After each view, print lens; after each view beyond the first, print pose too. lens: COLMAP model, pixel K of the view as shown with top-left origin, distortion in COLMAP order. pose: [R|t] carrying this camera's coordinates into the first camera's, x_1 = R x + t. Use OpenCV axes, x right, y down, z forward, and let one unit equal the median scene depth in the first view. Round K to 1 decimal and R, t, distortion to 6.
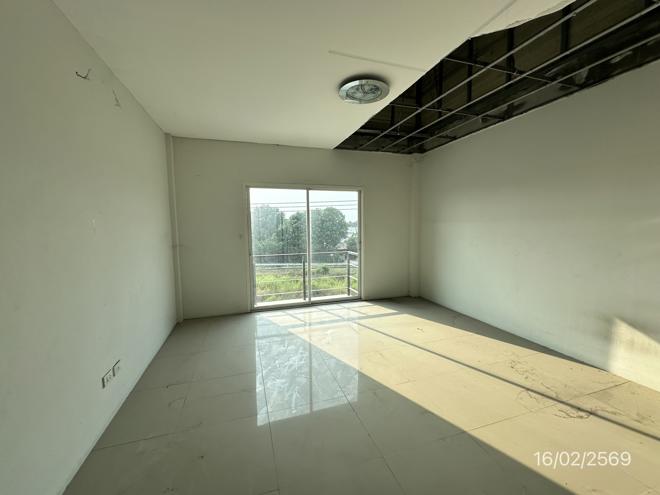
lens RADIAL K [[270.6, 0, 331.2], [0, 270.6, 249.9], [0, 0, 1]] dist [-0.000673, -0.000029]
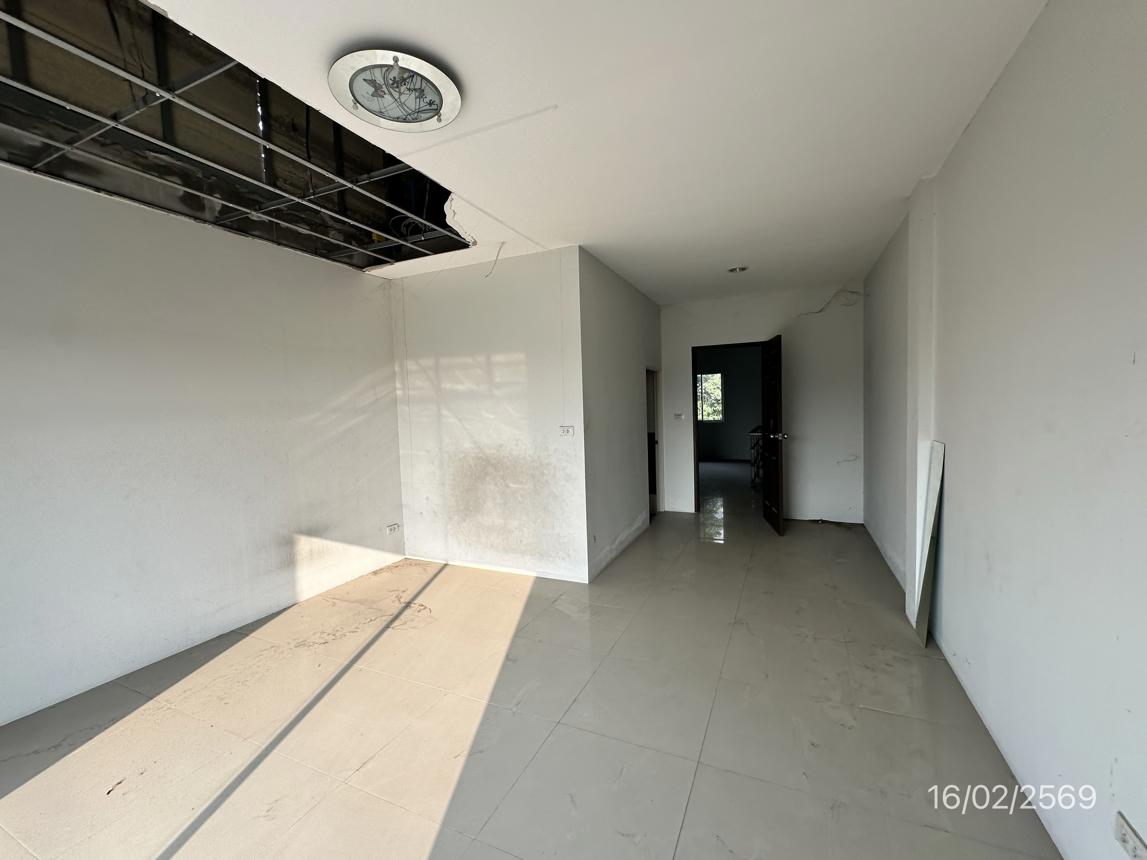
lens RADIAL K [[470.2, 0, 577.8], [0, 470.2, 425.1], [0, 0, 1]] dist [-0.000673, -0.000029]
pose [[-0.729251, 0.007767, 0.684203, -0.559411], [0.108813, 0.988527, 0.104756, -0.133074], [-0.675539, 0.150844, -0.721729, 1.387521]]
